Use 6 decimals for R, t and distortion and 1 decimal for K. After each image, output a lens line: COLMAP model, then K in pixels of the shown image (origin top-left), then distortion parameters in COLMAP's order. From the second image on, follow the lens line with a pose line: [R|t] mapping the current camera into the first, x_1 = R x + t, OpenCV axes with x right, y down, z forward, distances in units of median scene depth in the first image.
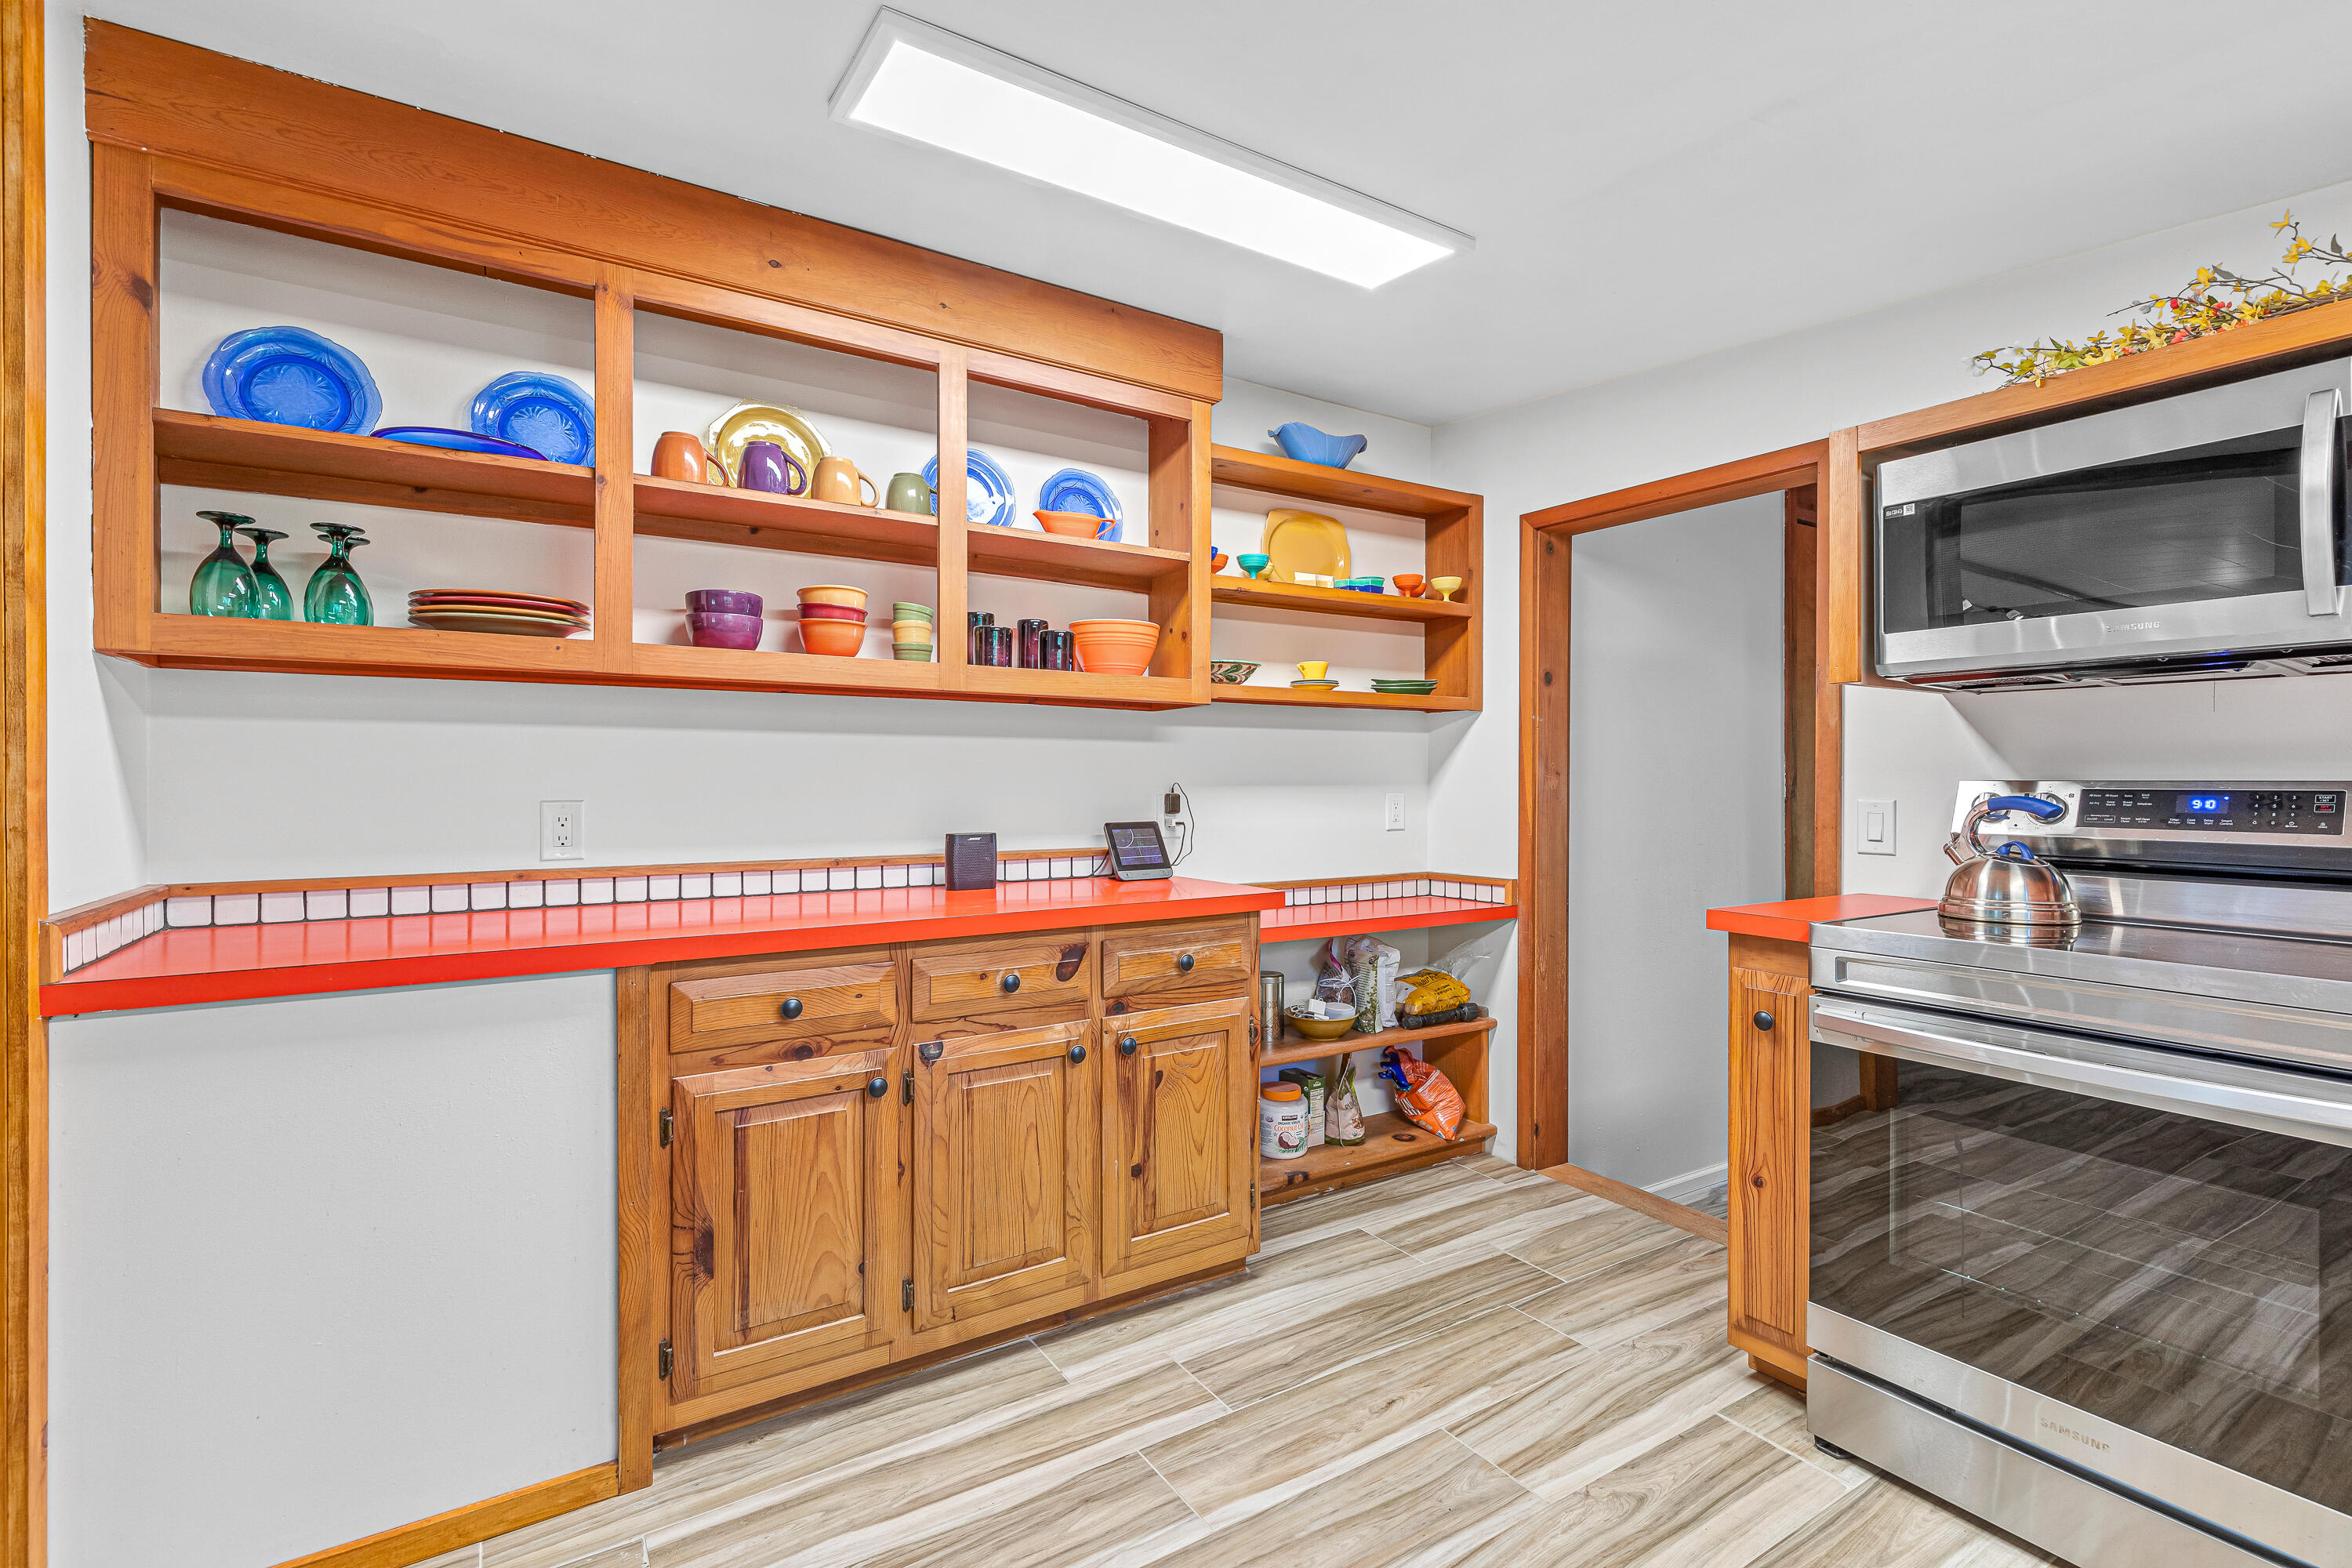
lens RADIAL K [[1058.0, 0, 1184.2], [0, 1058.0, 780.8], [0, 0, 1]] dist [0.003099, 0.000207]
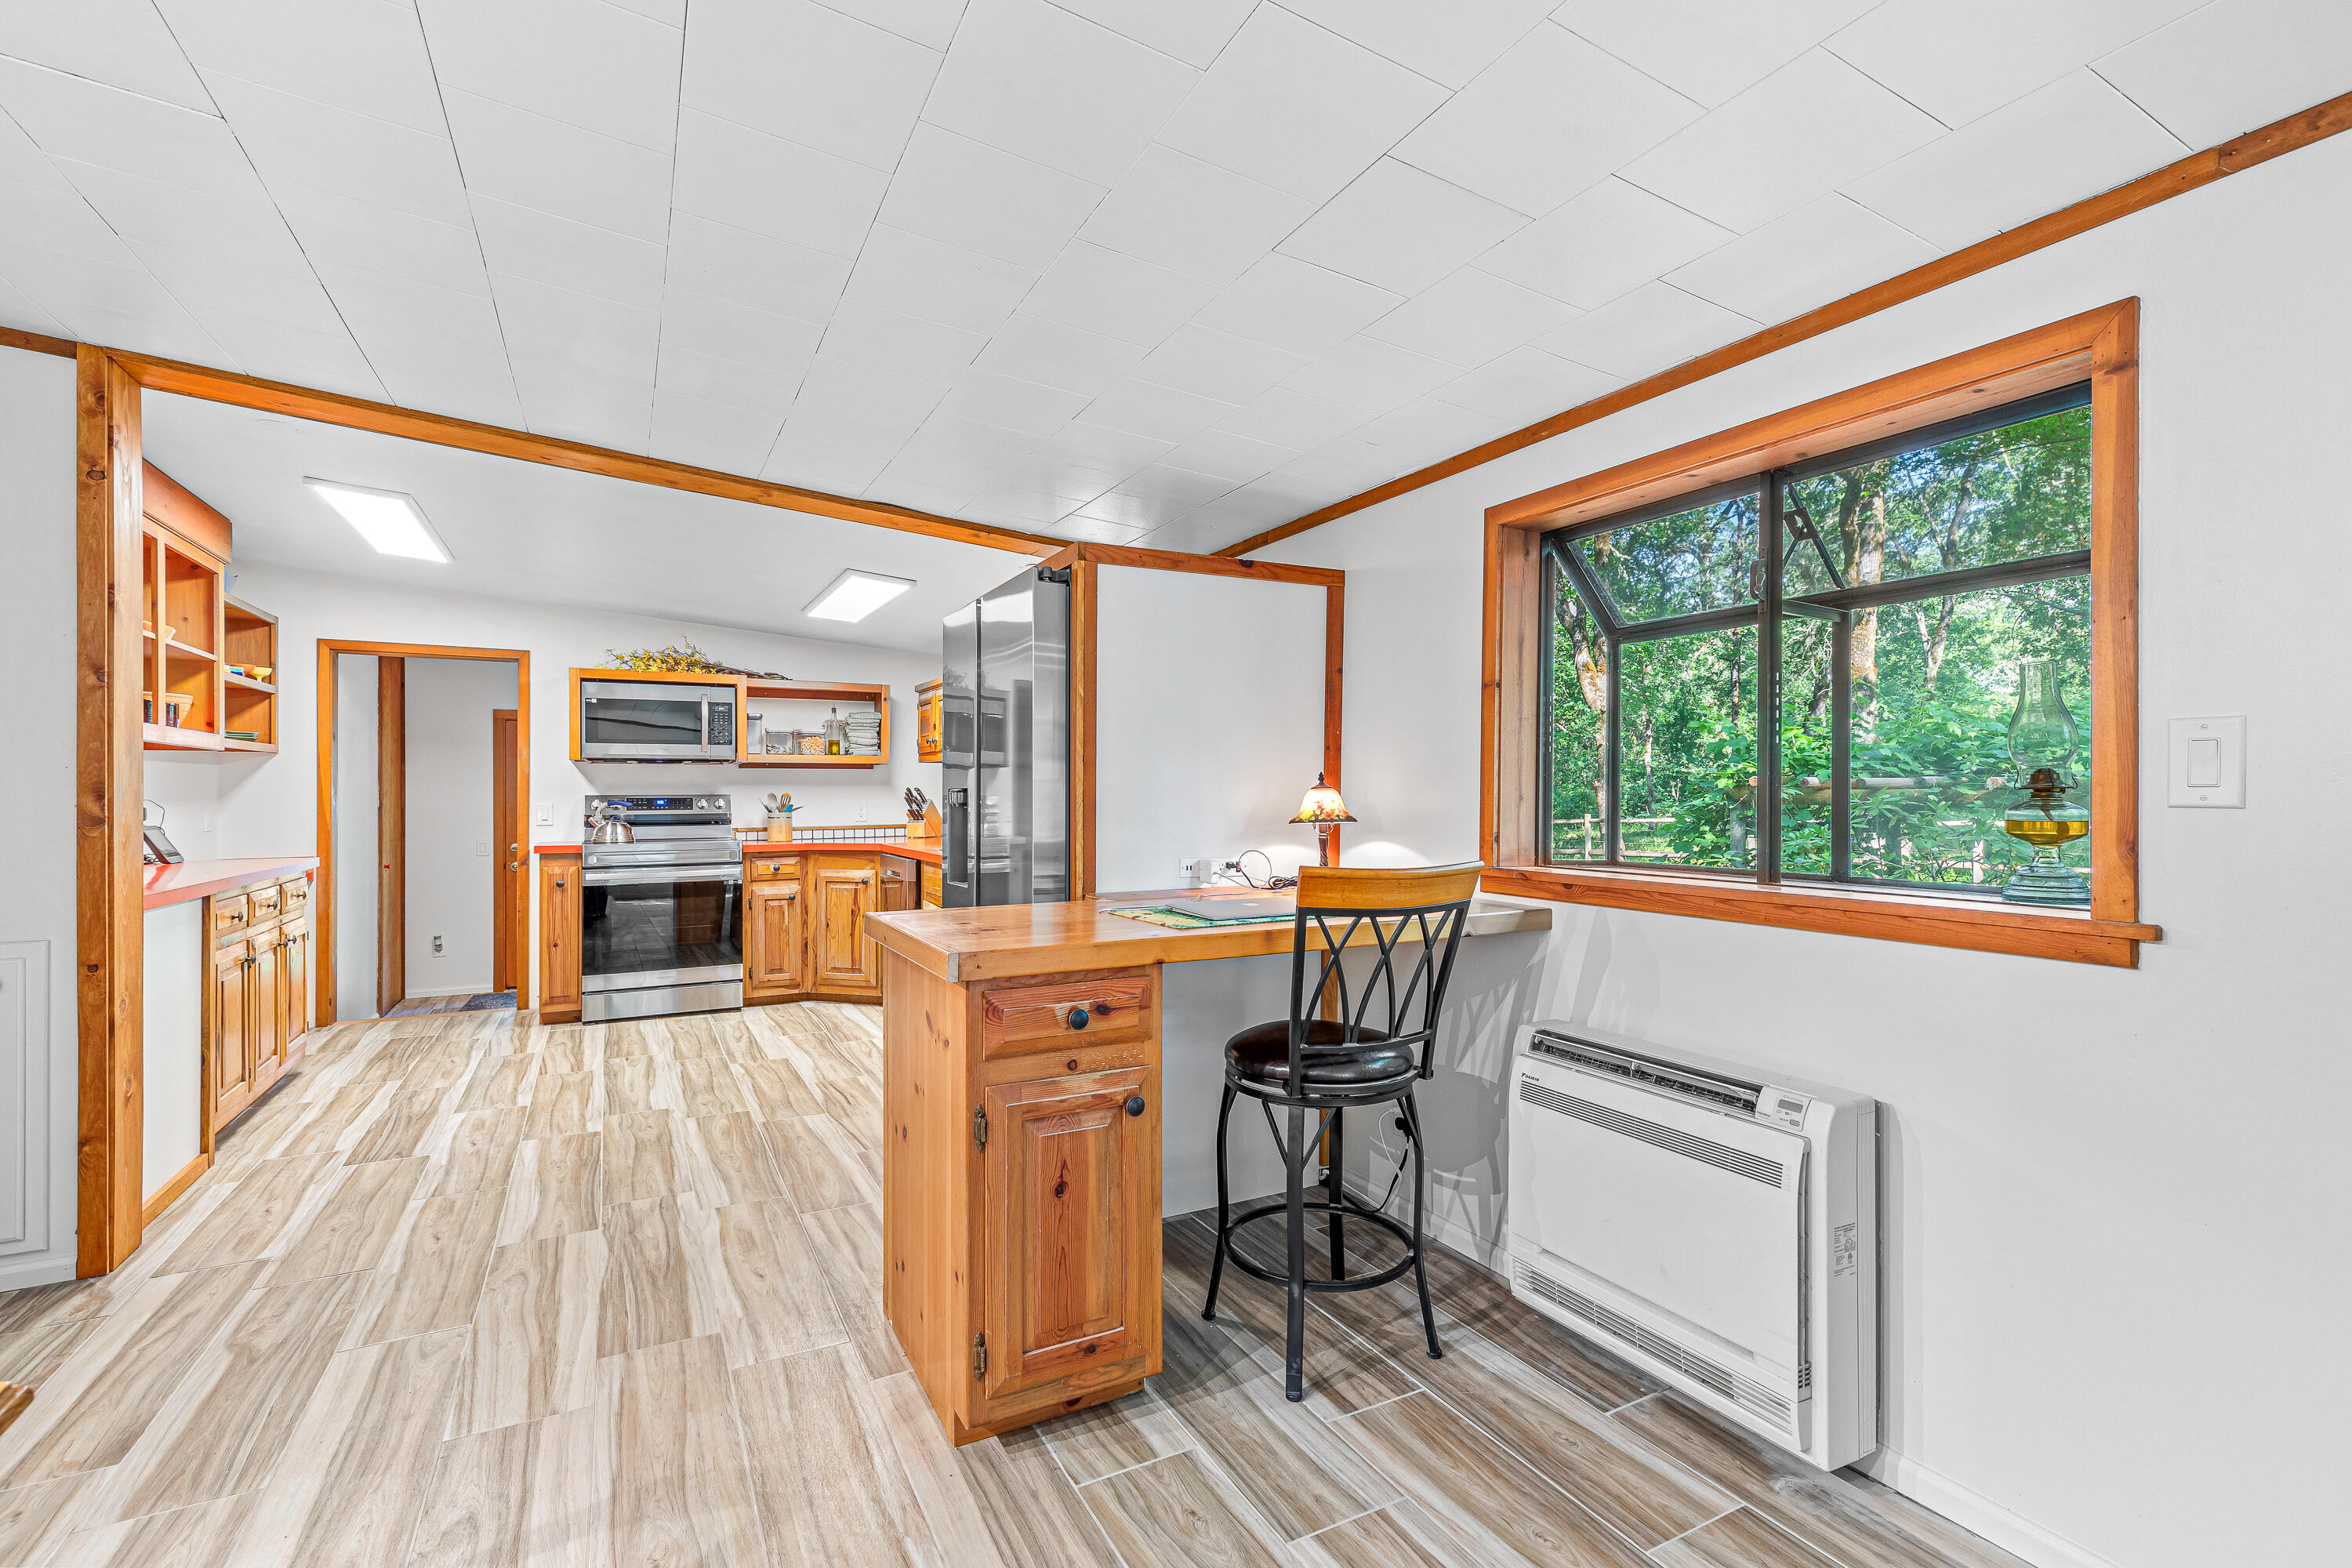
lens RADIAL K [[1058.0, 0, 1184.2], [0, 1058.0, 780.8], [0, 0, 1]] dist [0.003099, 0.000207]
pose [[0.079783, 0.006943, 0.996788, -2.067293], [0.004481, 0.999963, -0.007323, -0.011846], [-0.996802, 0.005051, 0.079749, -0.830758]]
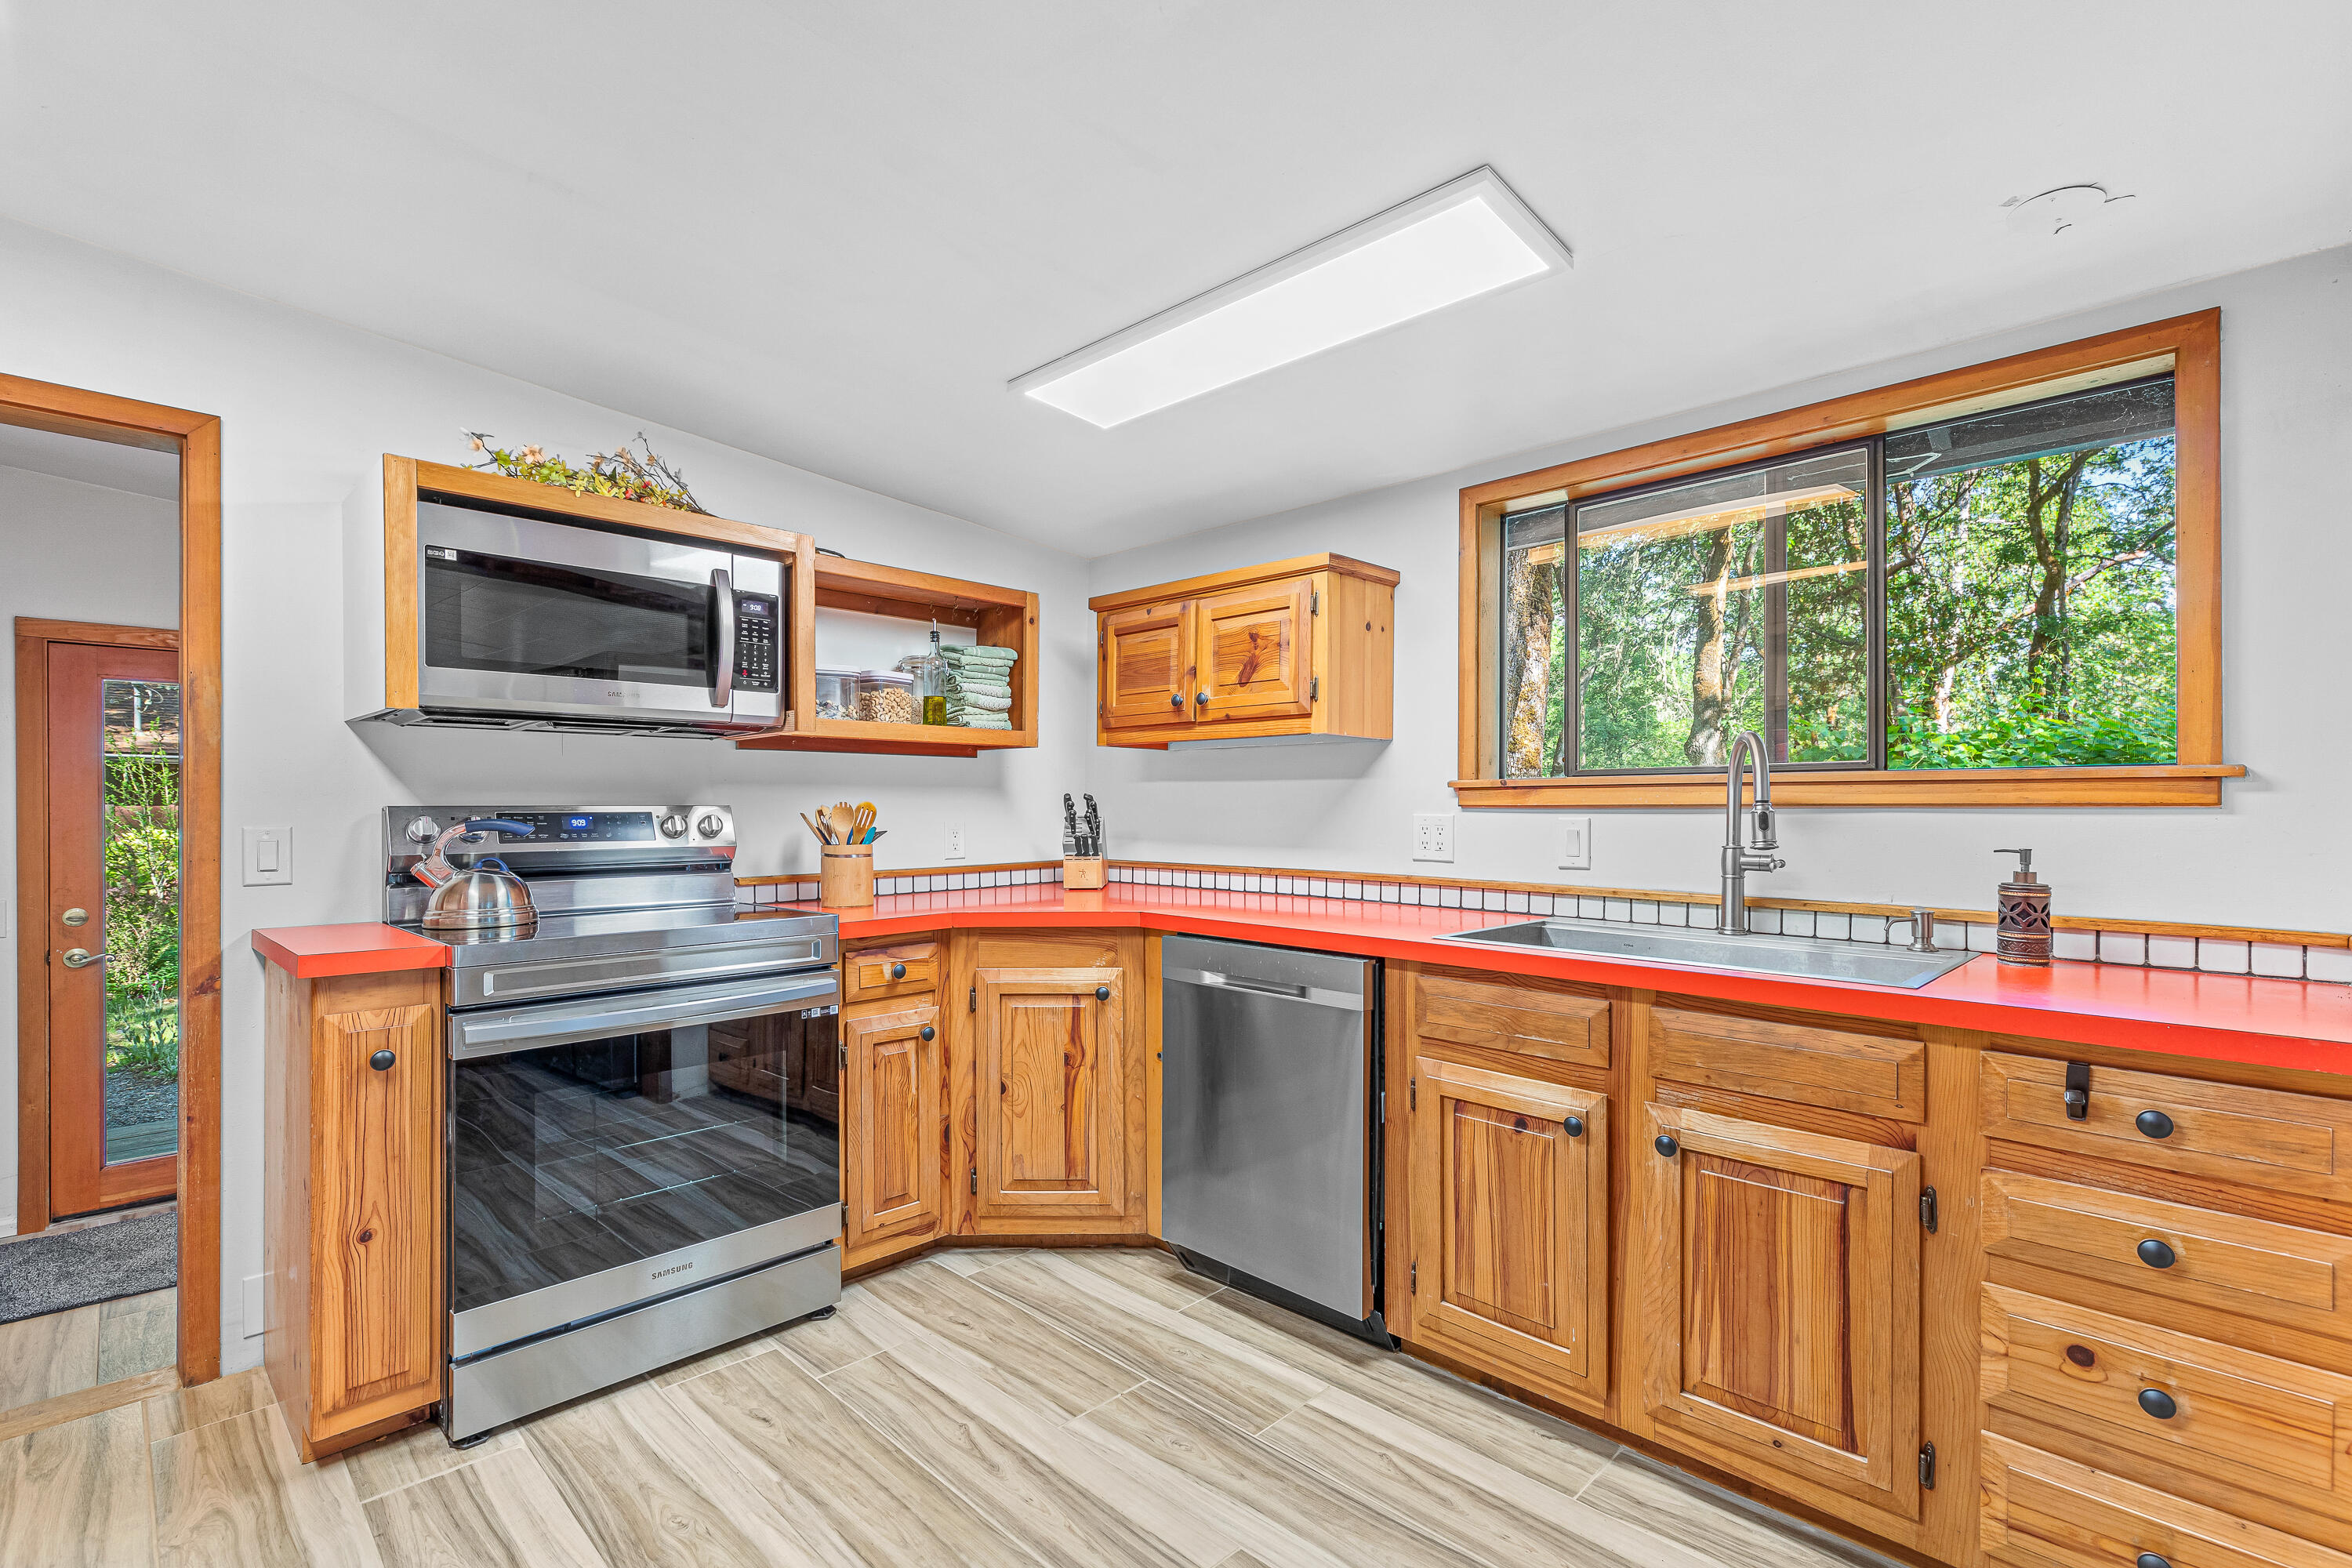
lens RADIAL K [[1062.8, 0, 1179.5], [0, 1062.8, 806.3], [0, 0, 1]] dist [0.001095, -0.000171]
pose [[-0.224155, -0.002548, 0.974550, -0.544117], [0.000498, 0.999996, 0.002729, -0.002628], [-0.974553, 0.001097, -0.224153, 0.522557]]
